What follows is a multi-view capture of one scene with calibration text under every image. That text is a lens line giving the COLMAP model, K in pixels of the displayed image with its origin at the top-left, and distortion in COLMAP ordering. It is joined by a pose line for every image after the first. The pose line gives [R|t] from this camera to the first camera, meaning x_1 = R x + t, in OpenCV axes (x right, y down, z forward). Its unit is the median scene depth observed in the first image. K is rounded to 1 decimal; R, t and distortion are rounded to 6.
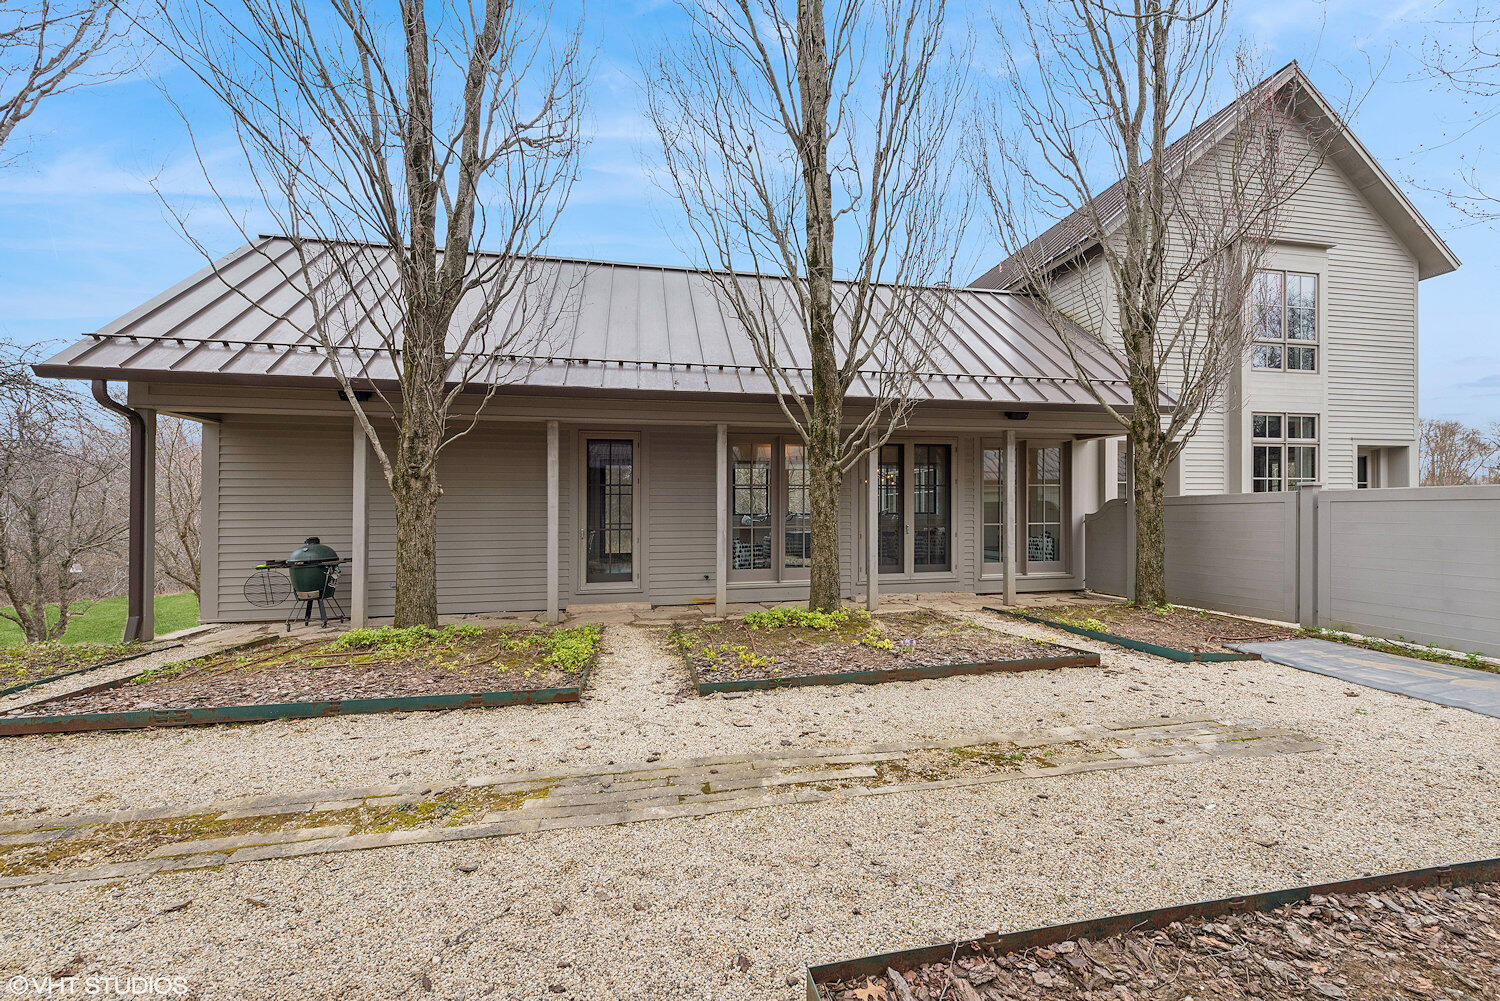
lens RADIAL K [[584.6, 0, 750.0], [0, 584.6, 518.3], [0, 0, 1]] dist [0.000353, -0.000017]
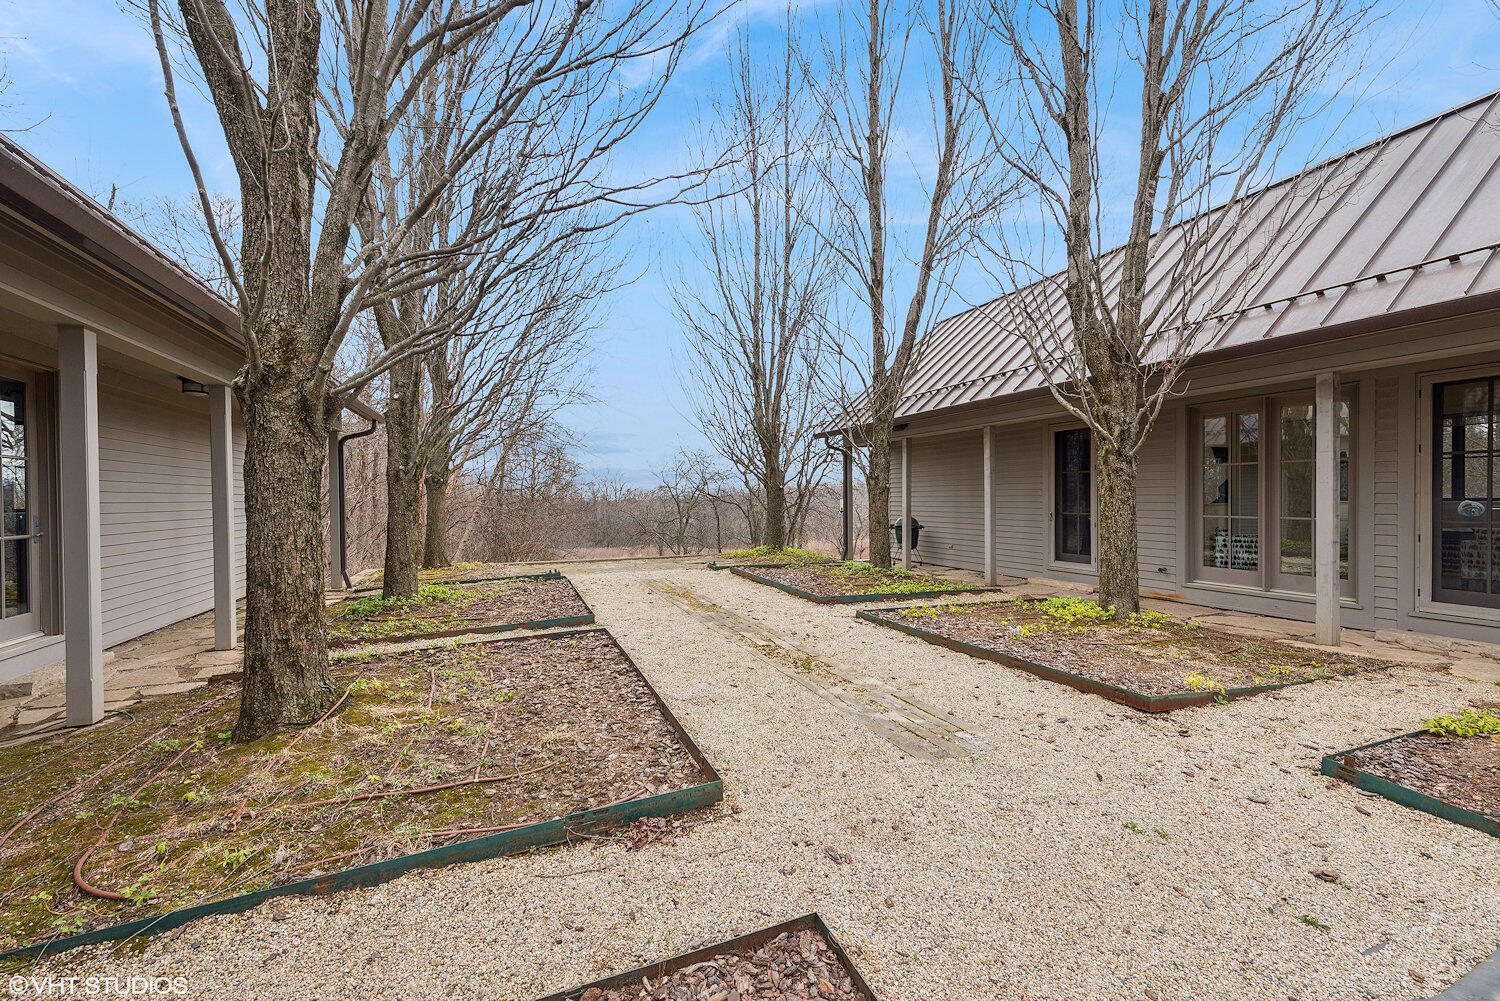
lens RADIAL K [[596.4, 0, 750.0], [0, 596.4, 500.5], [0, 0, 1]] dist [0.001799, 0.000260]
pose [[0.195258, 0.008735, -0.980713, 1.681950], [-0.000373, 0.999961, 0.008832, -0.032702], [0.980752, -0.001359, 0.195253, 0.482274]]
